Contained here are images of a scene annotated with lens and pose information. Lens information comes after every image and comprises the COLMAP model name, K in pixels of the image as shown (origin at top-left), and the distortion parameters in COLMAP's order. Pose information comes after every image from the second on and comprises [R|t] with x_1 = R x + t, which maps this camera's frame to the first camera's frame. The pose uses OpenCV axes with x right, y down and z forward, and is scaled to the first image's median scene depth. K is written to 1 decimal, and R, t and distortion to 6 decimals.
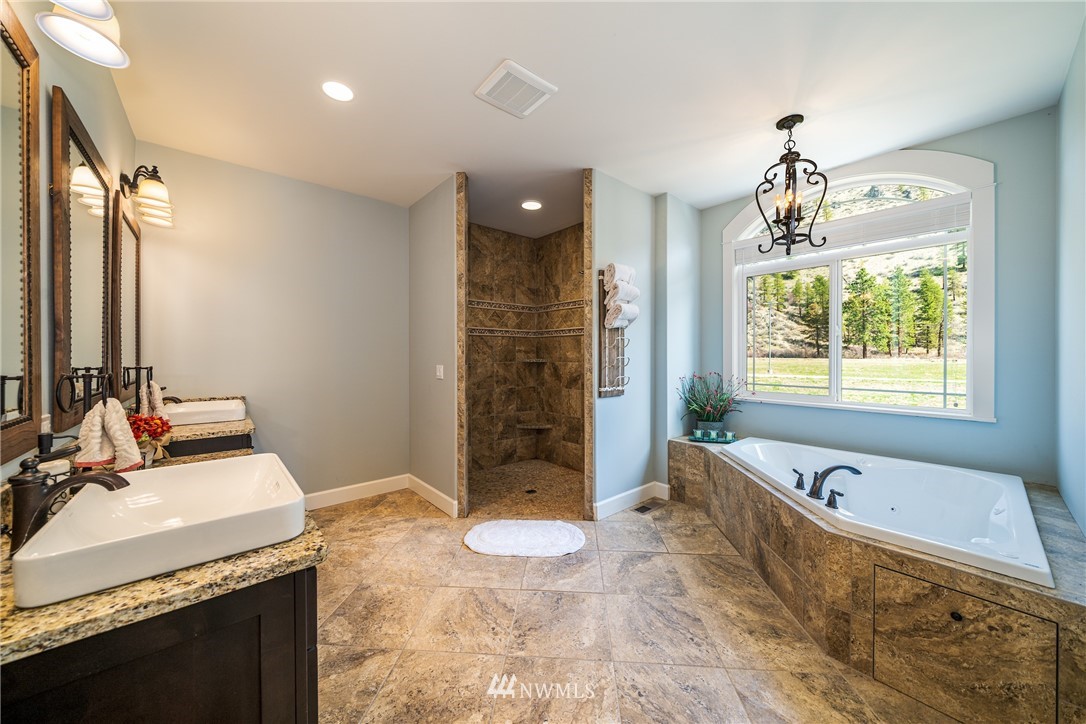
lens RADIAL K [[380.7, 0, 562.6], [0, 380.7, 376.8], [0, 0, 1]] dist [-0.000614, -0.000025]
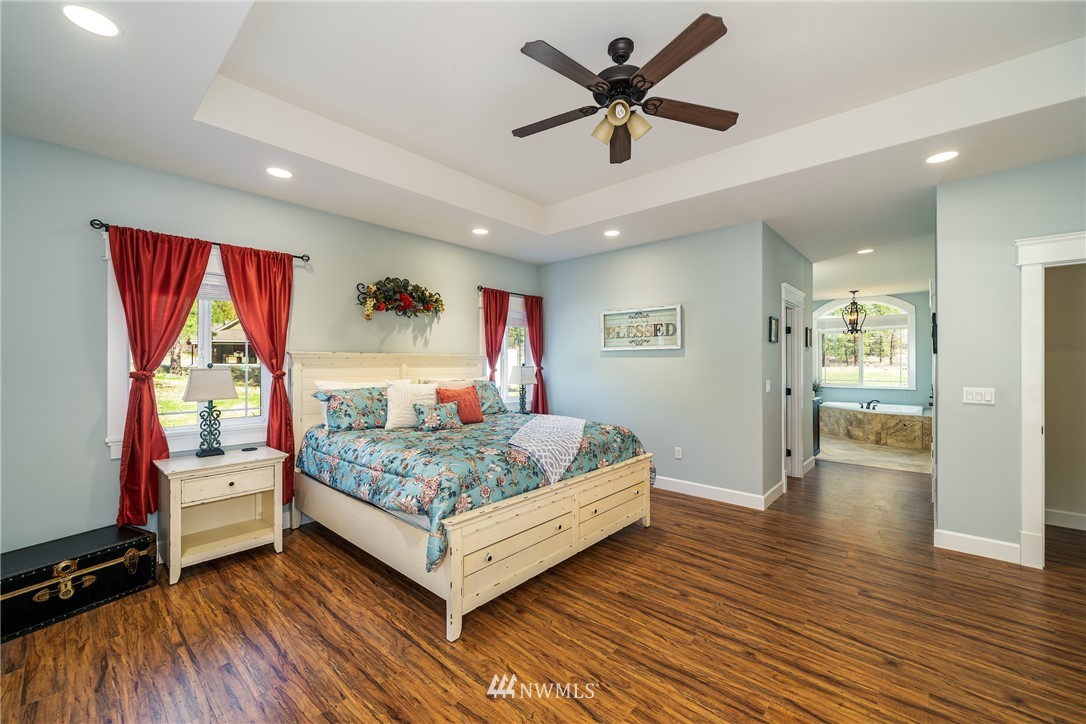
lens RADIAL K [[419.6, 0, 541.6], [0, 419.6, 390.4], [0, 0, 1]] dist [-0.009615, -0.000341]
pose [[0.996464, -0.009543, 0.083476, -0.139549], [0.009144, 0.999945, 0.005152, 0.005107], [-0.083520, -0.004371, 0.996496, -0.135668]]
